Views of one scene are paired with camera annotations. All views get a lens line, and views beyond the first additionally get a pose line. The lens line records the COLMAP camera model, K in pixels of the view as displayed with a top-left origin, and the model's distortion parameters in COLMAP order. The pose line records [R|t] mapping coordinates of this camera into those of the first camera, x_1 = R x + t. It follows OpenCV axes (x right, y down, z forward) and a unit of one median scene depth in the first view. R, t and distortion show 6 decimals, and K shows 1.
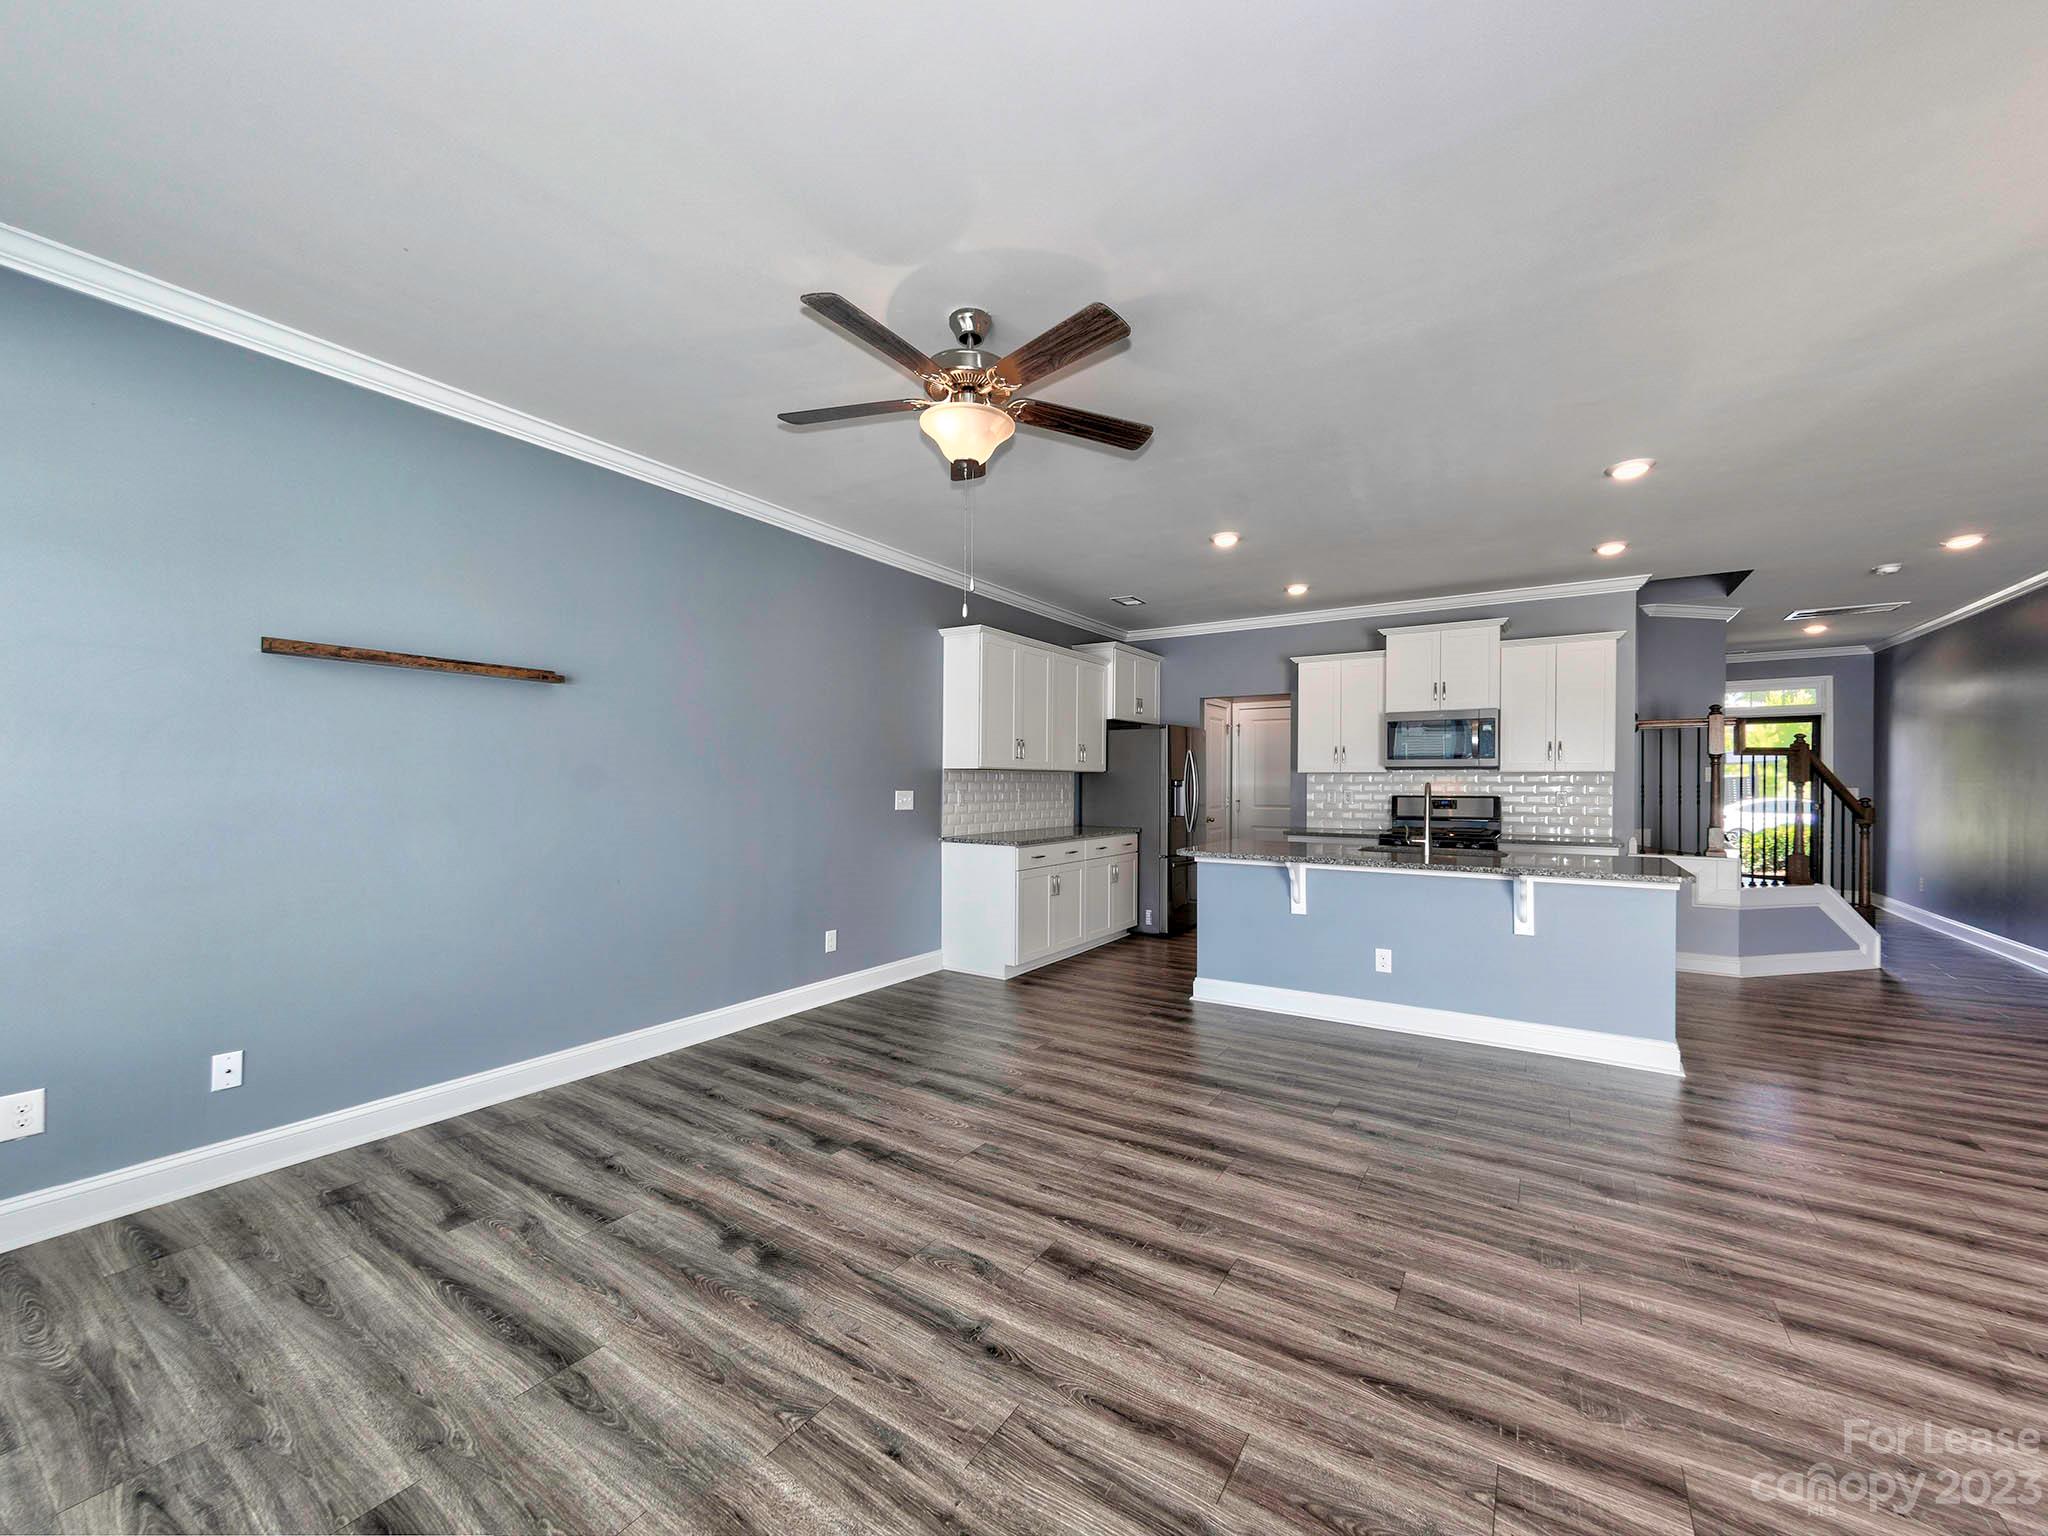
lens RADIAL K [[802.8, 0, 1026.4], [0, 802.8, 783.2], [0, 0, 1]] dist [0.003300, 0.000123]
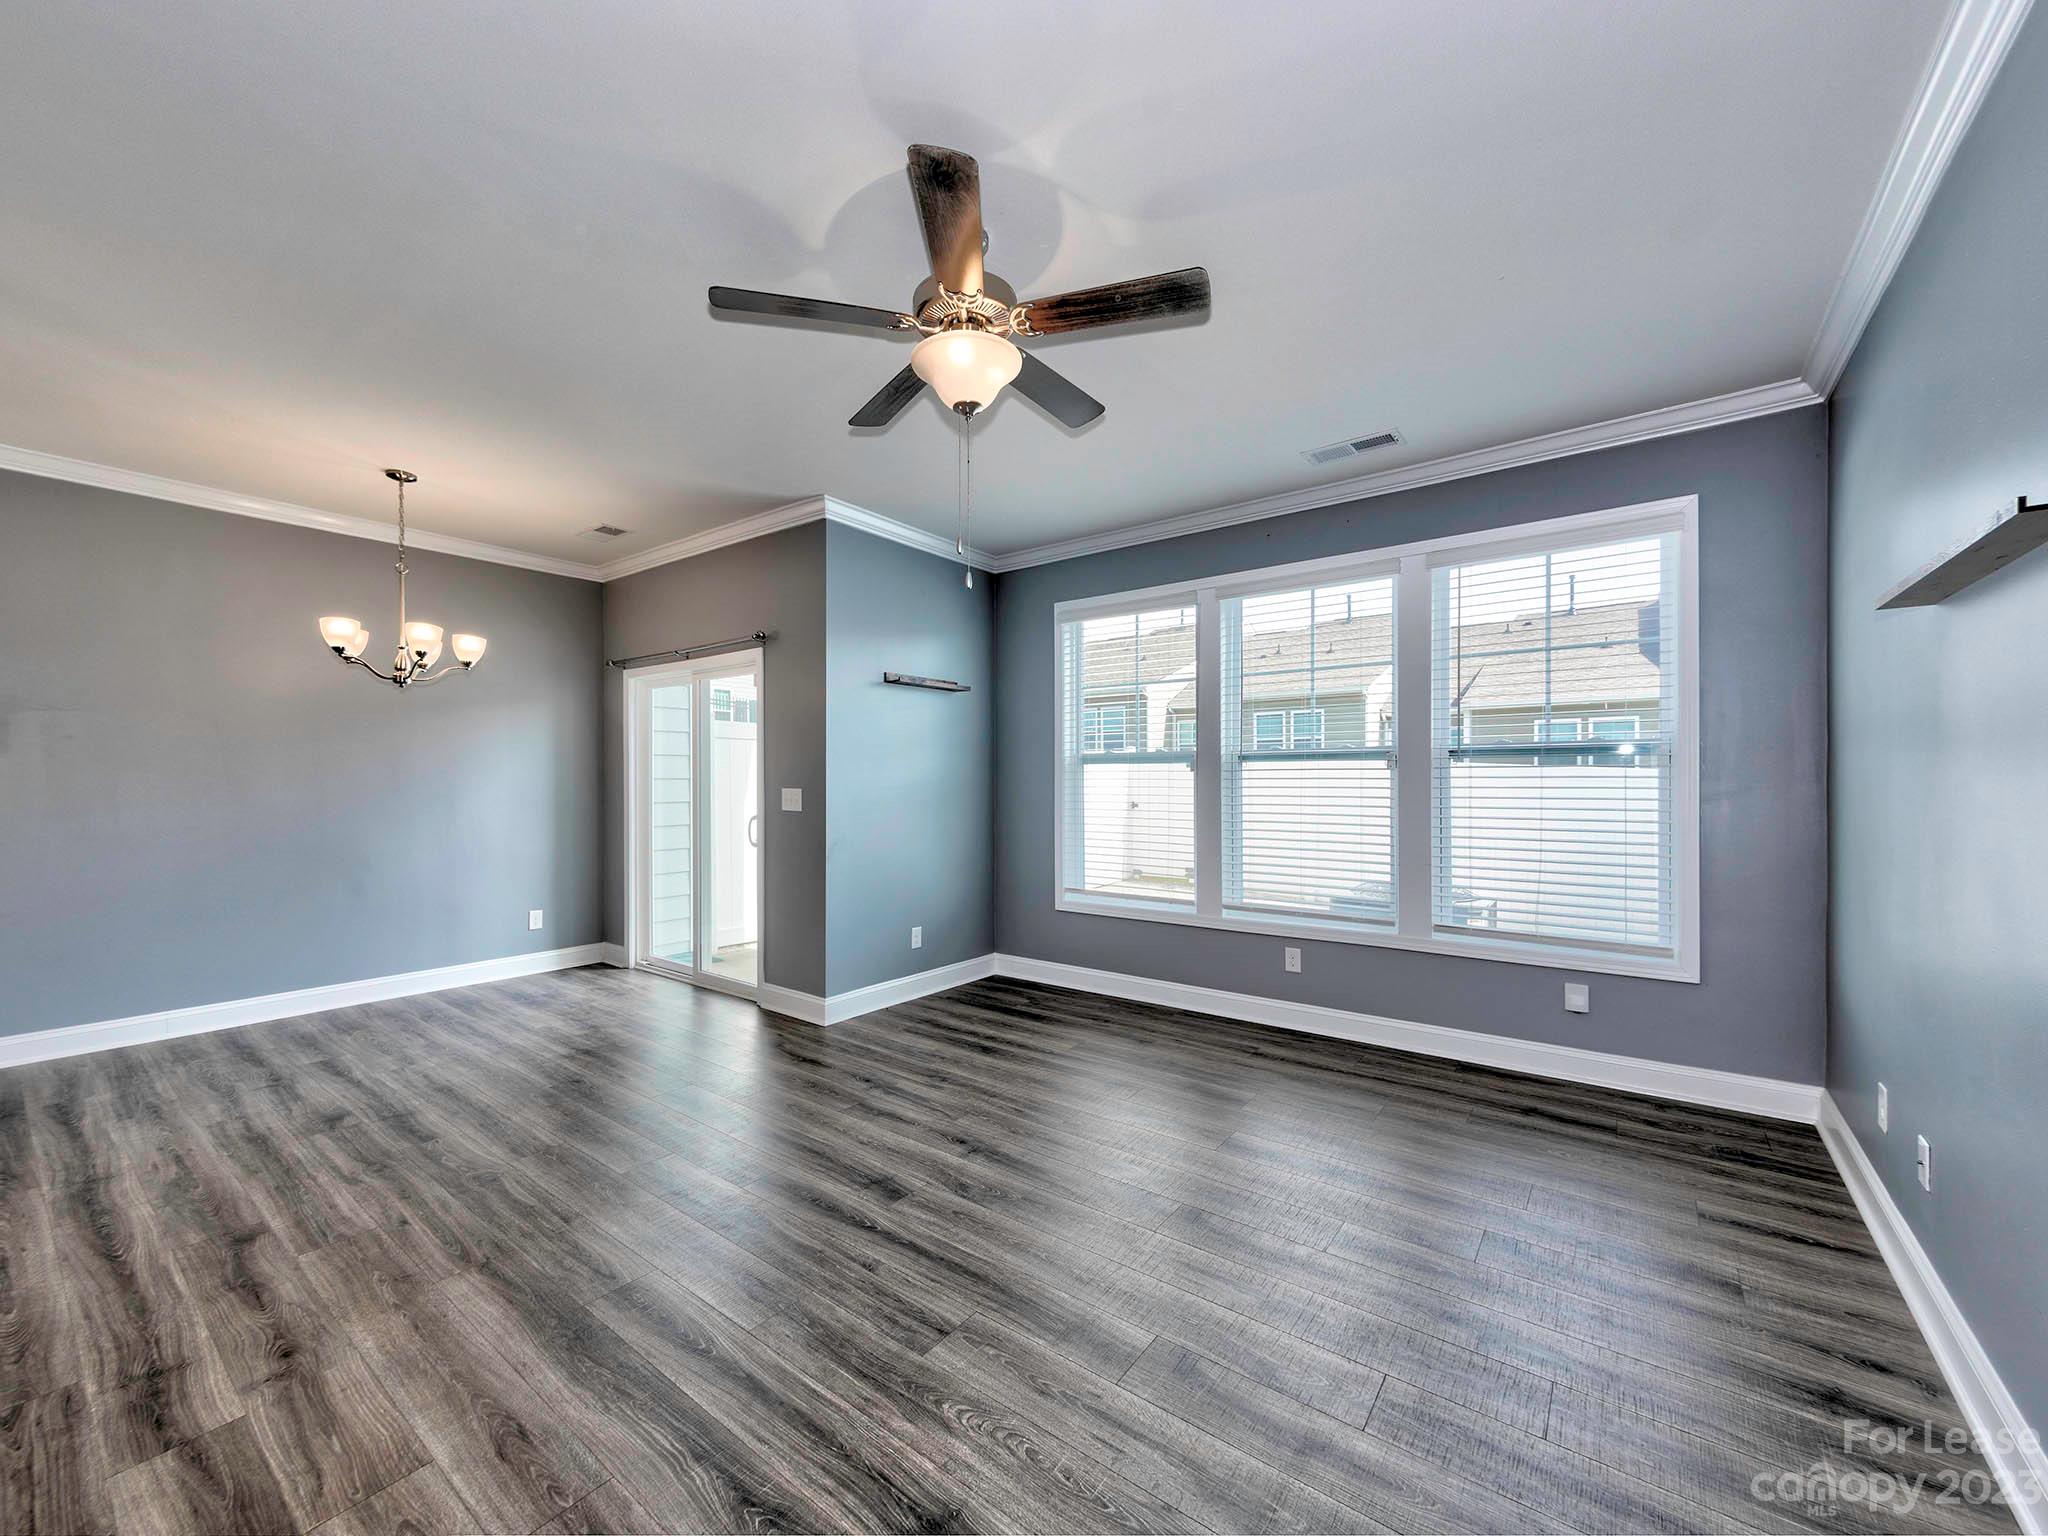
lens RADIAL K [[802.8, 0, 1026.4], [0, 802.8, 783.2], [0, 0, 1]] dist [0.003300, 0.000123]
pose [[-0.997705, -0.004634, 0.067551, -0.157522], [-0.004496, 0.999988, 0.002186, 0.000190], [-0.067560, 0.001878, -0.997713, 1.488991]]
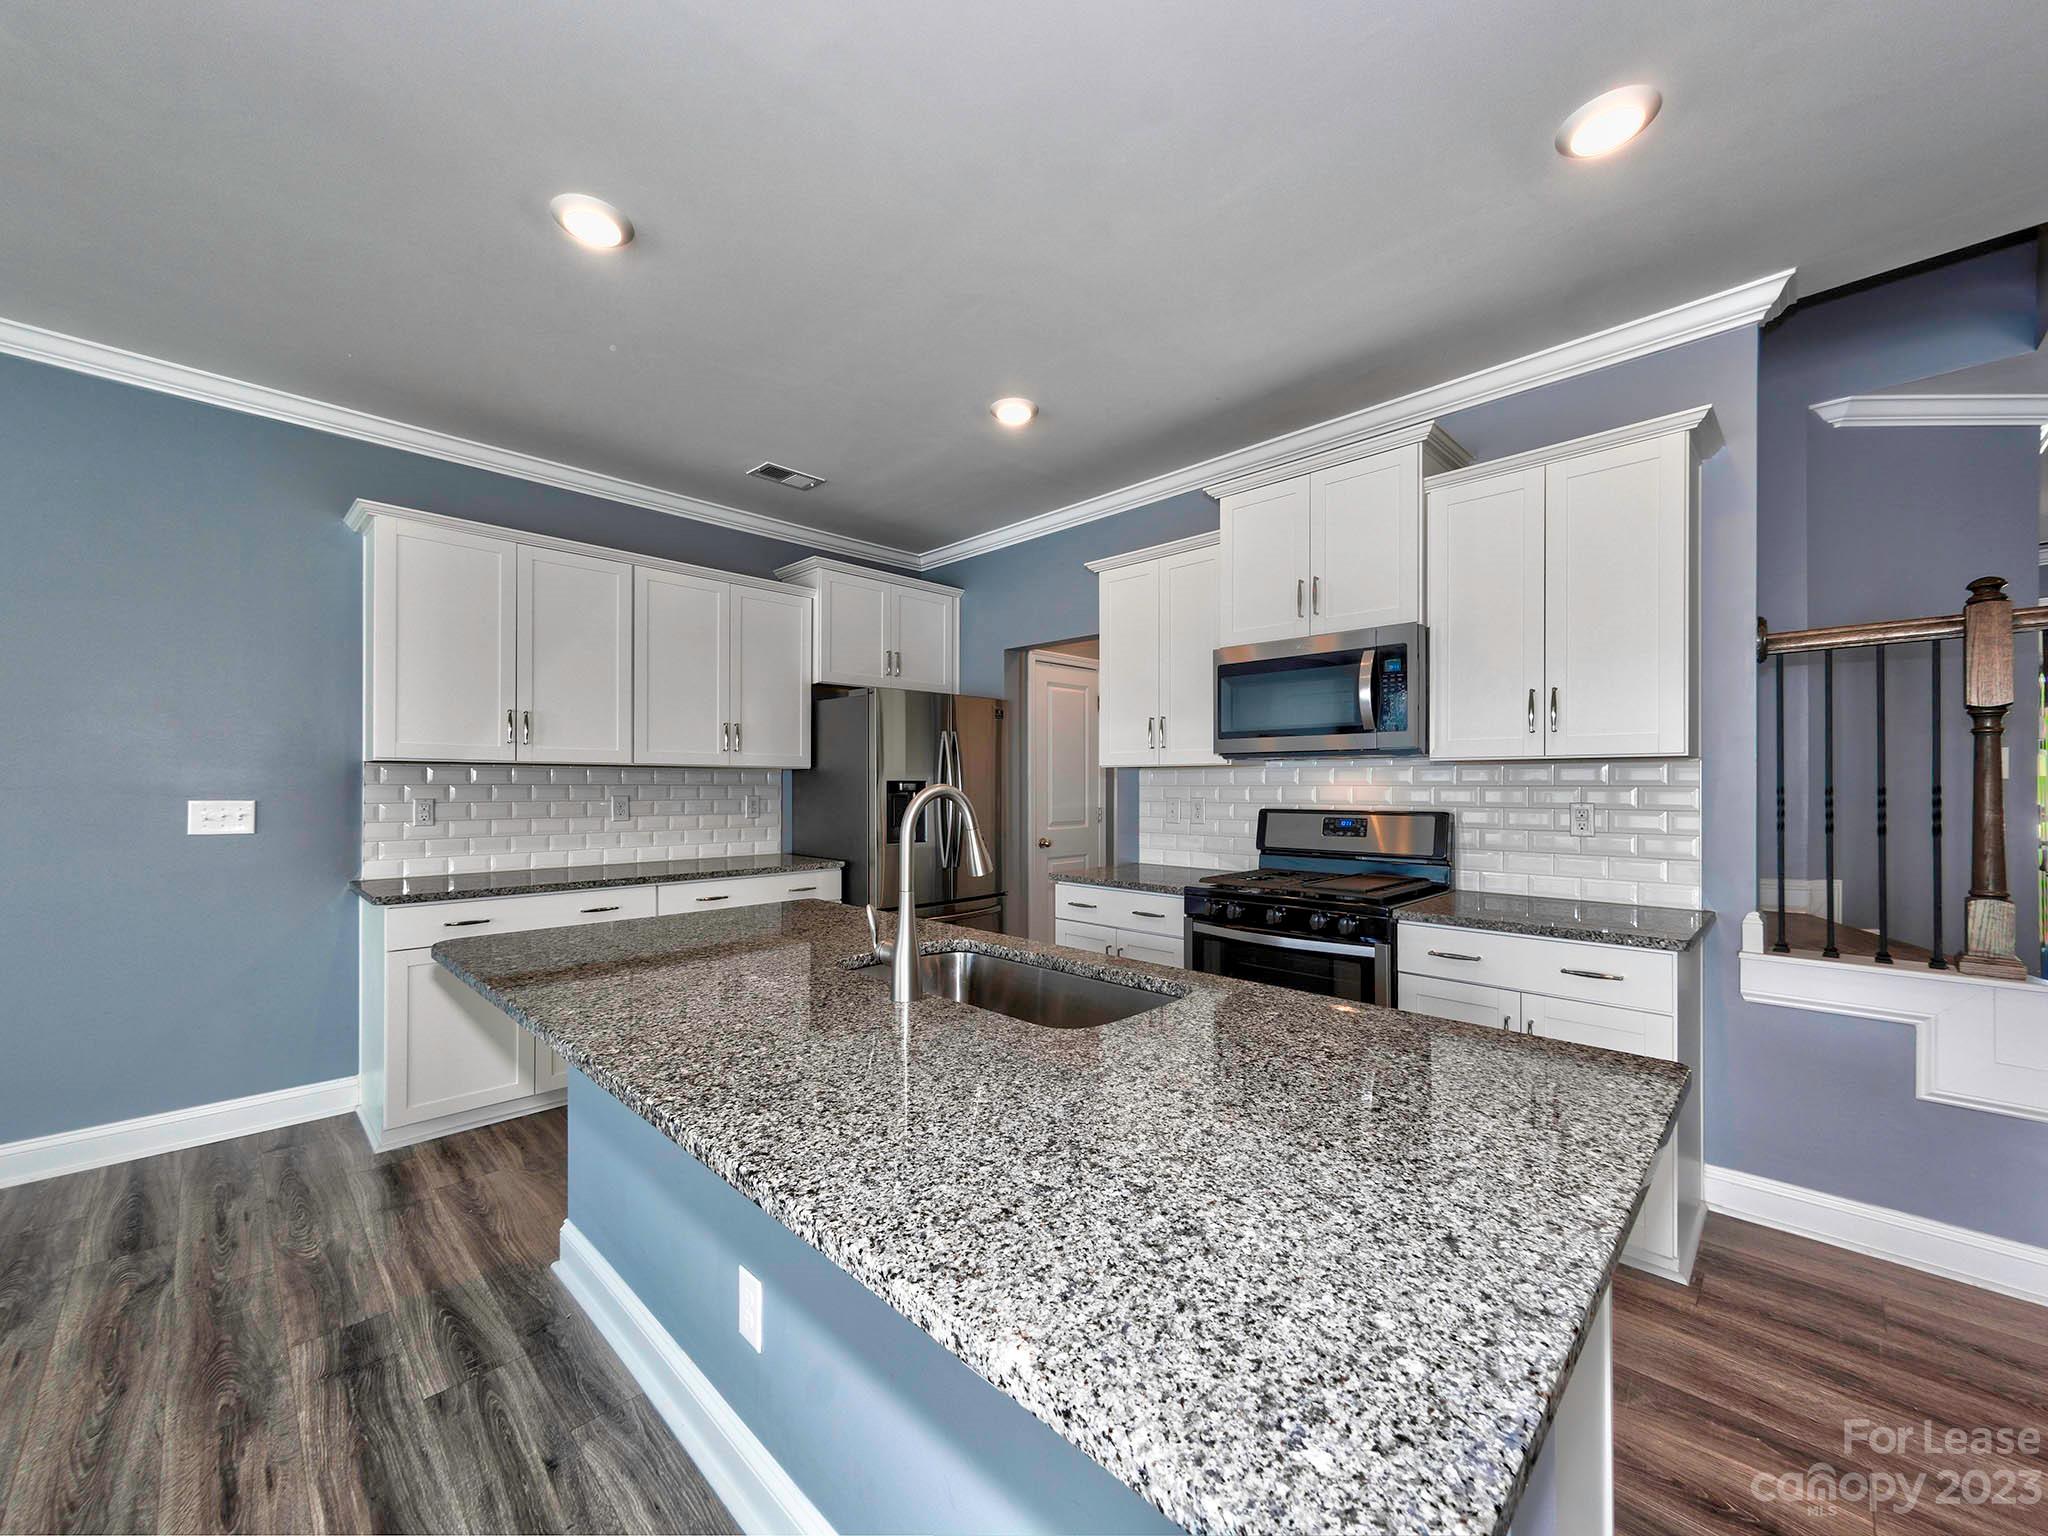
lens RADIAL K [[802.8, 0, 1026.4], [0, 802.8, 783.2], [0, 0, 1]] dist [0.003300, 0.000123]
pose [[0.980514, -0.003147, -0.196422, 0.848055], [0.001719, 0.999971, -0.007442, 0.004818], [0.196440, 0.006959, 0.980491, 0.935857]]
